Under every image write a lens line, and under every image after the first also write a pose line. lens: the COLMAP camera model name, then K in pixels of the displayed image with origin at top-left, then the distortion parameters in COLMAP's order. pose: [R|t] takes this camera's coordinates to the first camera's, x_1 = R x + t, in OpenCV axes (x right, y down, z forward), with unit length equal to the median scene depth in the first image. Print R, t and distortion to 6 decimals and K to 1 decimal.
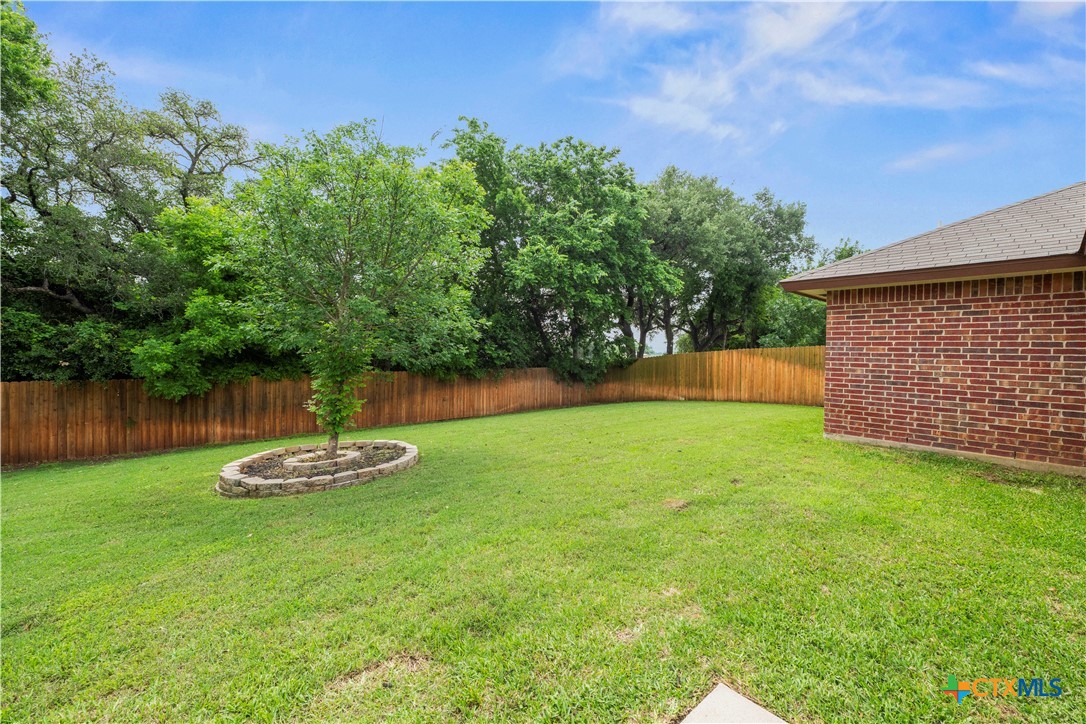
lens RADIAL K [[429.1, 0, 543.3], [0, 429.1, 347.4], [0, 0, 1]] dist [0.000172, -0.000123]
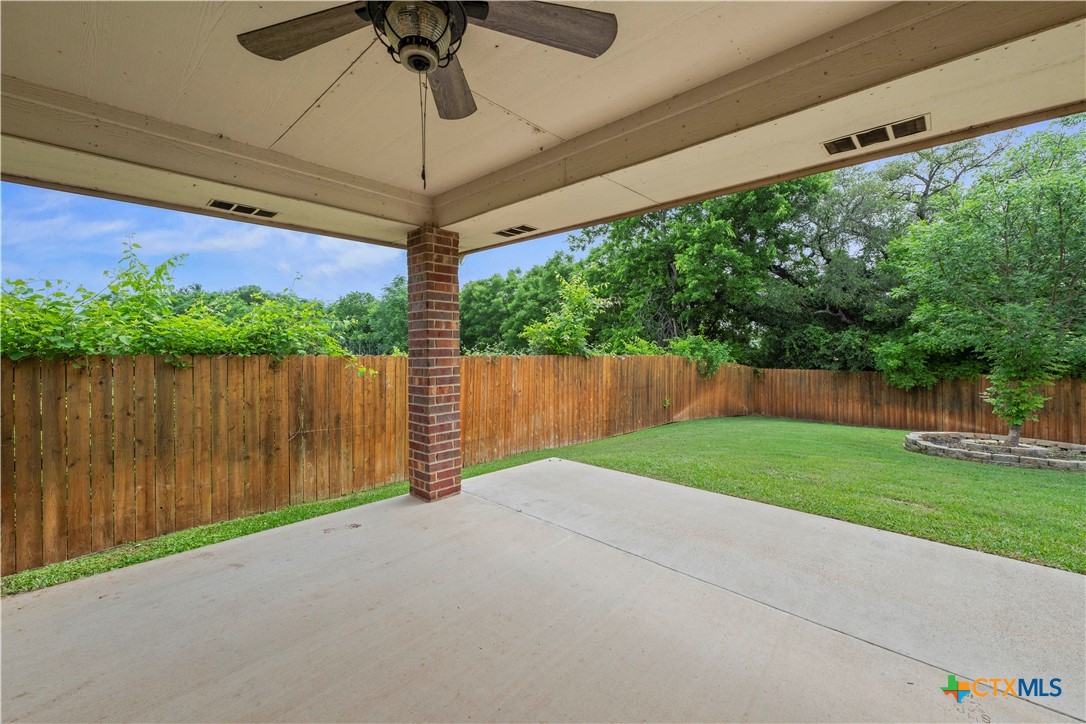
lens RADIAL K [[433.8, 0, 551.8], [0, 433.8, 360.9], [0, 0, 1]] dist [-0.000848, -0.000633]
pose [[0.121919, 0.018218, -0.992373, 0.266912], [0.015716, 0.999671, 0.020283, -0.002461], [0.992416, -0.018069, 0.121592, -0.175468]]
